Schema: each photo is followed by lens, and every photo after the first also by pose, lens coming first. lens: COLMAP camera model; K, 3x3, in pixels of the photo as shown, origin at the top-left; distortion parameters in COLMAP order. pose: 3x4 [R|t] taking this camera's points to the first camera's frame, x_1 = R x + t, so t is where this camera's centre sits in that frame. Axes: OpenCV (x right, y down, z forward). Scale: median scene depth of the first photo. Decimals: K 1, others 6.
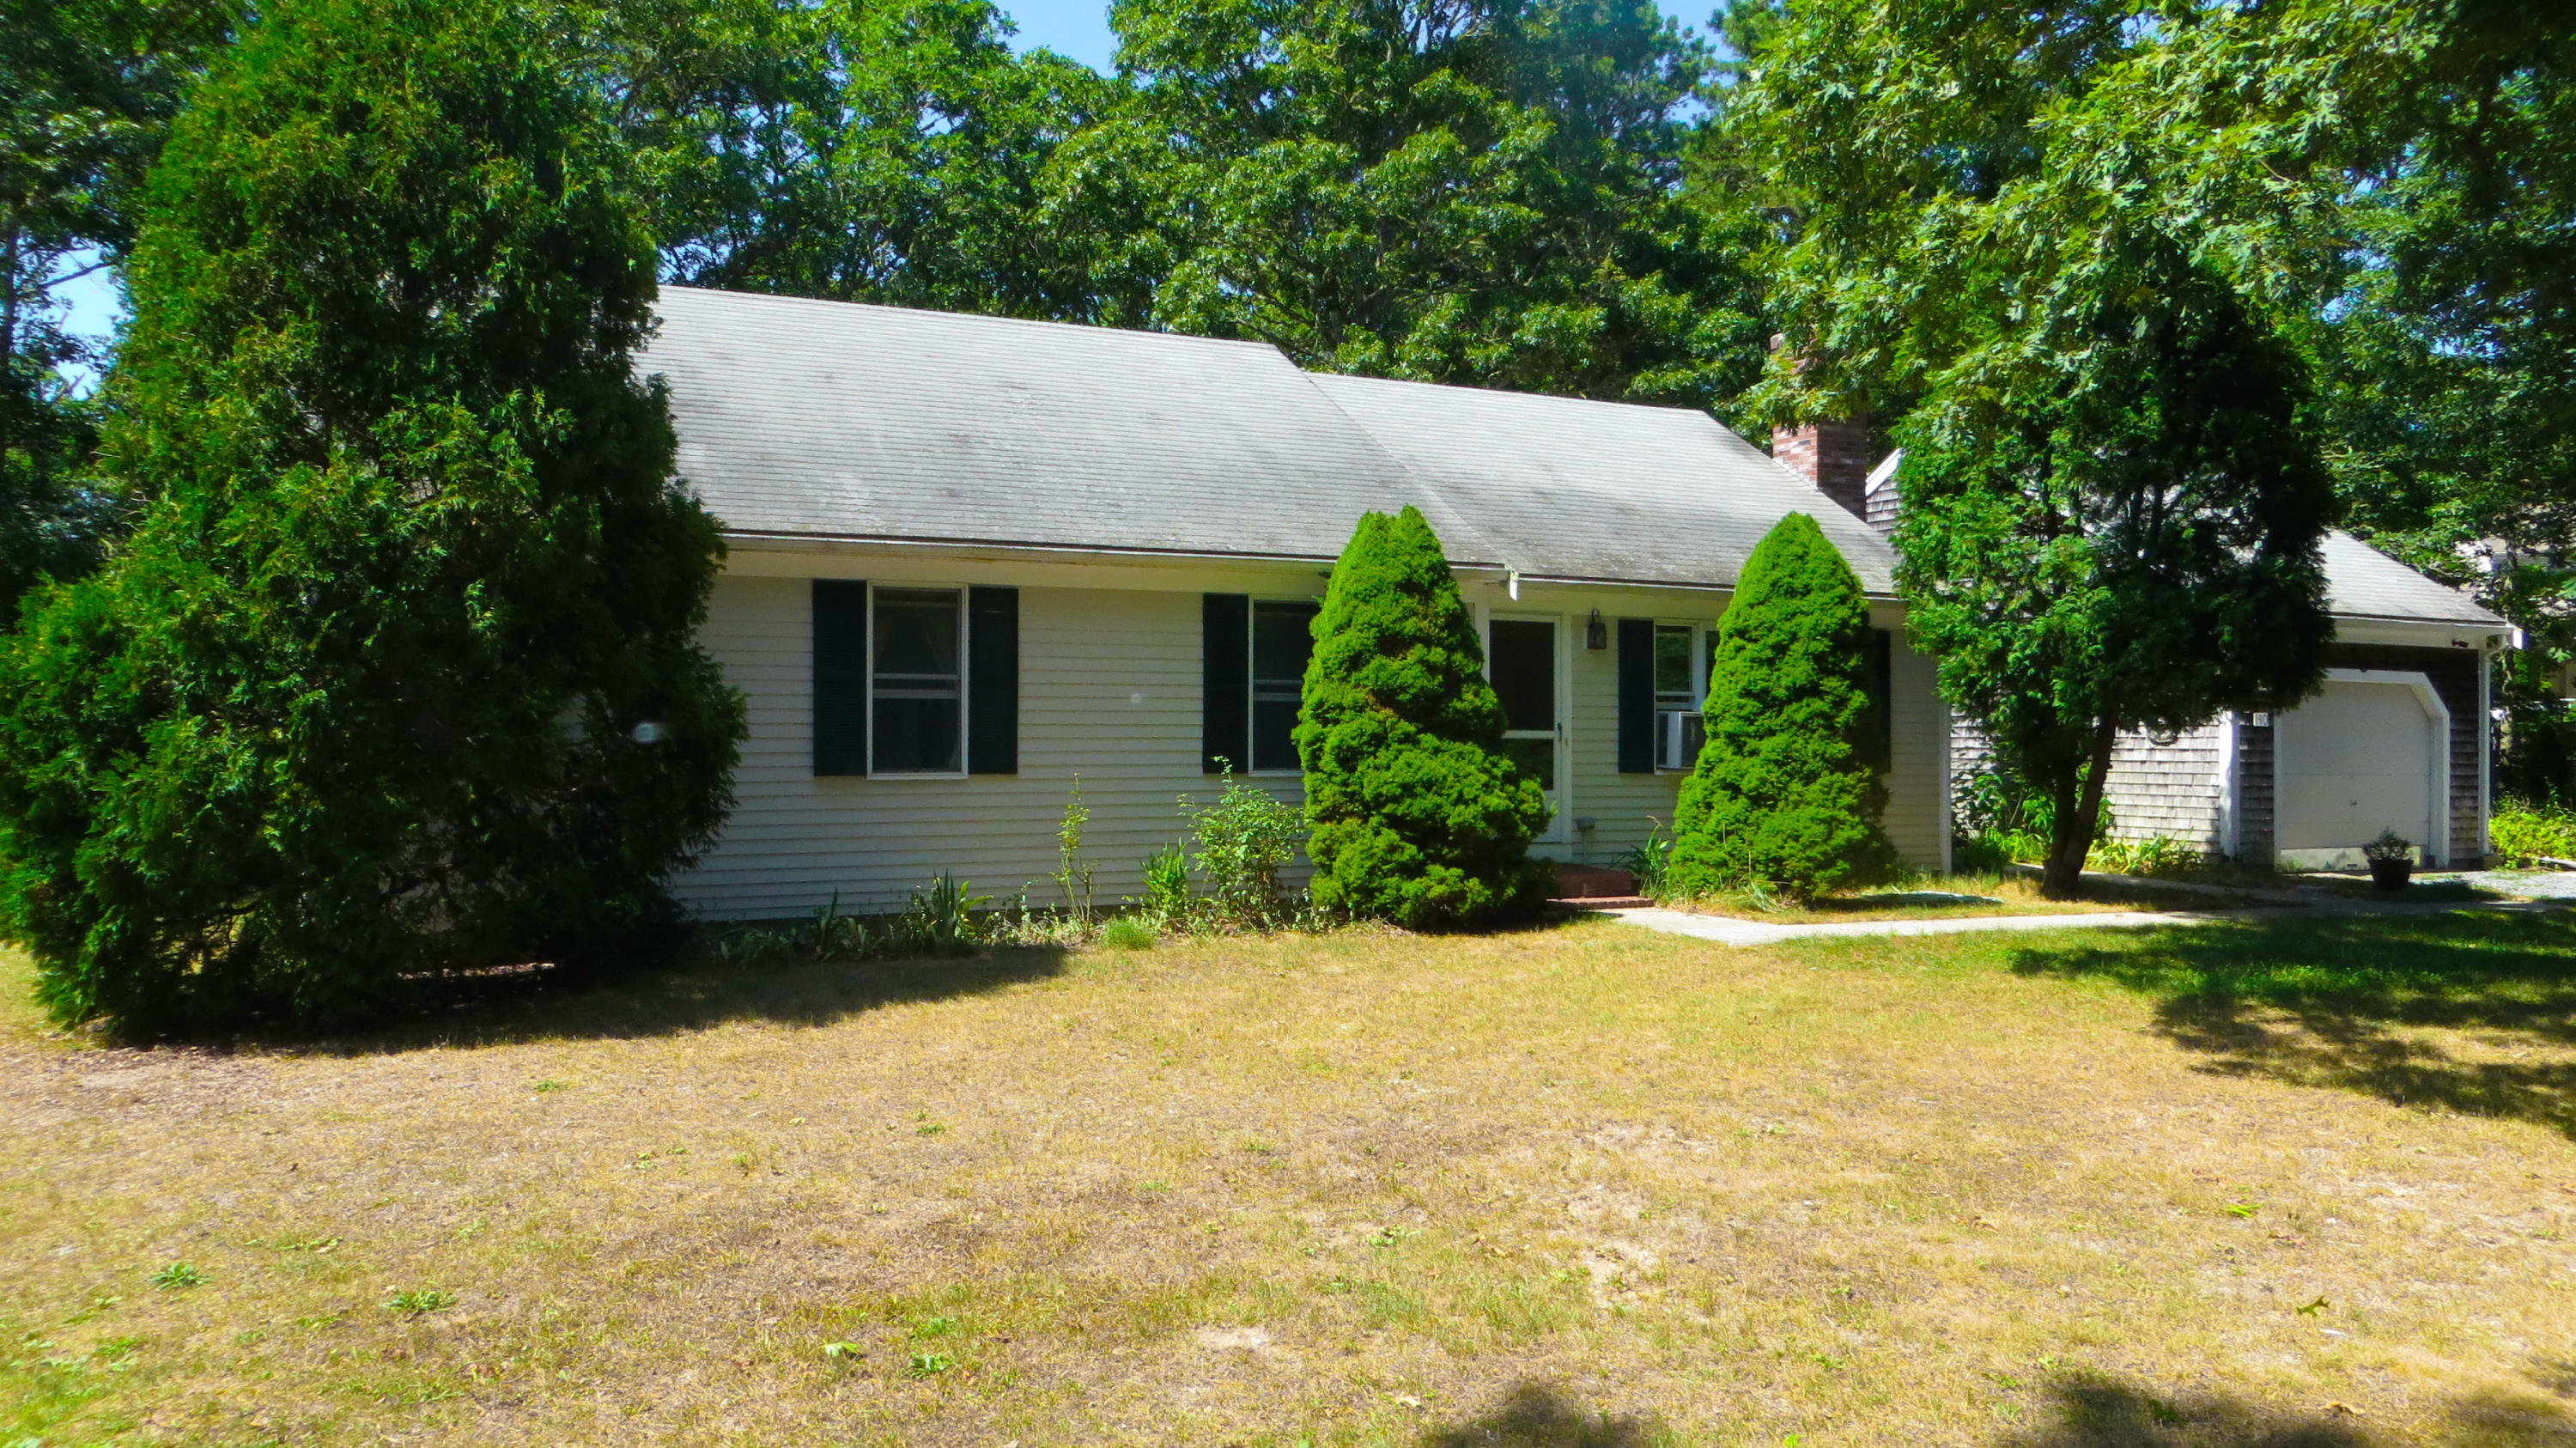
lens RADIAL K [[1948.9, 0, 1288.0], [0, 1948.9, 724.0], [0, 0, 1]] dist [-0.012621, 0.005612]
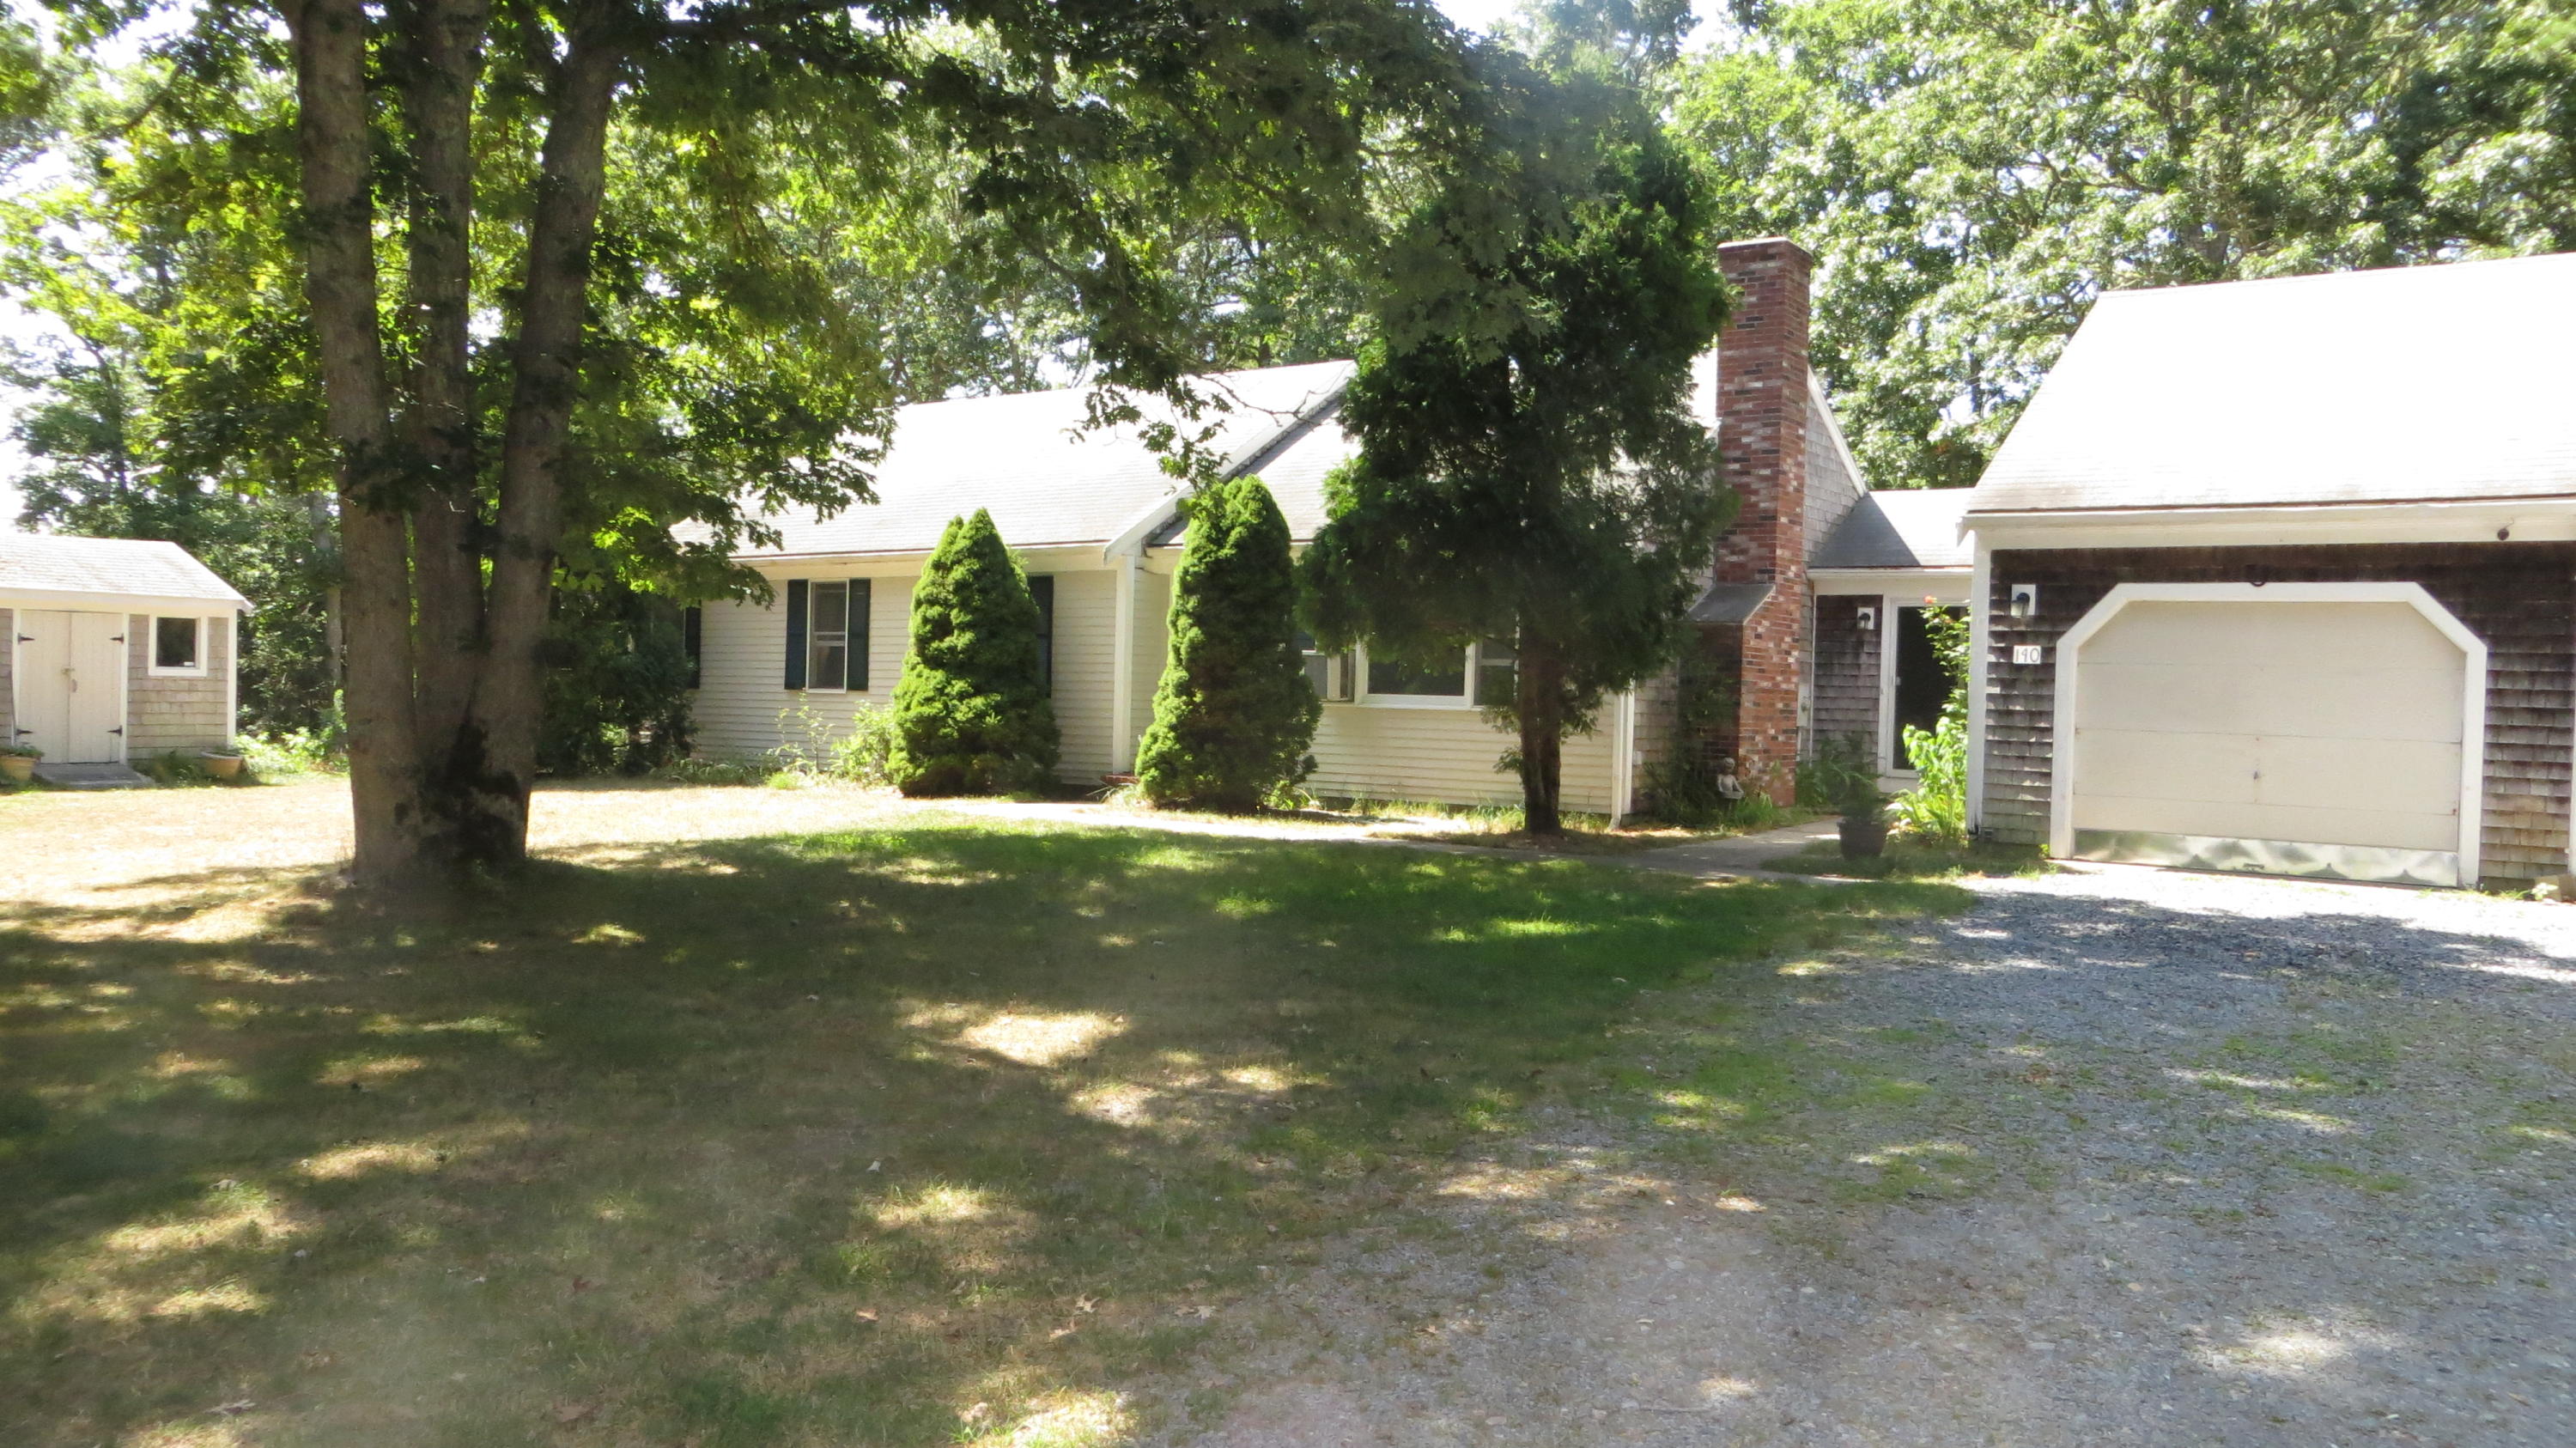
lens RADIAL K [[1948.9, 0, 1288.0], [0, 1948.9, 724.0], [0, 0, 1]] dist [-0.012621, 0.005612]
pose [[0.494860, 0.017413, -0.868798, 1.418413], [-0.011805, 0.999842, 0.013316, 0.025367], [0.868893, 0.003667, 0.494987, 0.512423]]
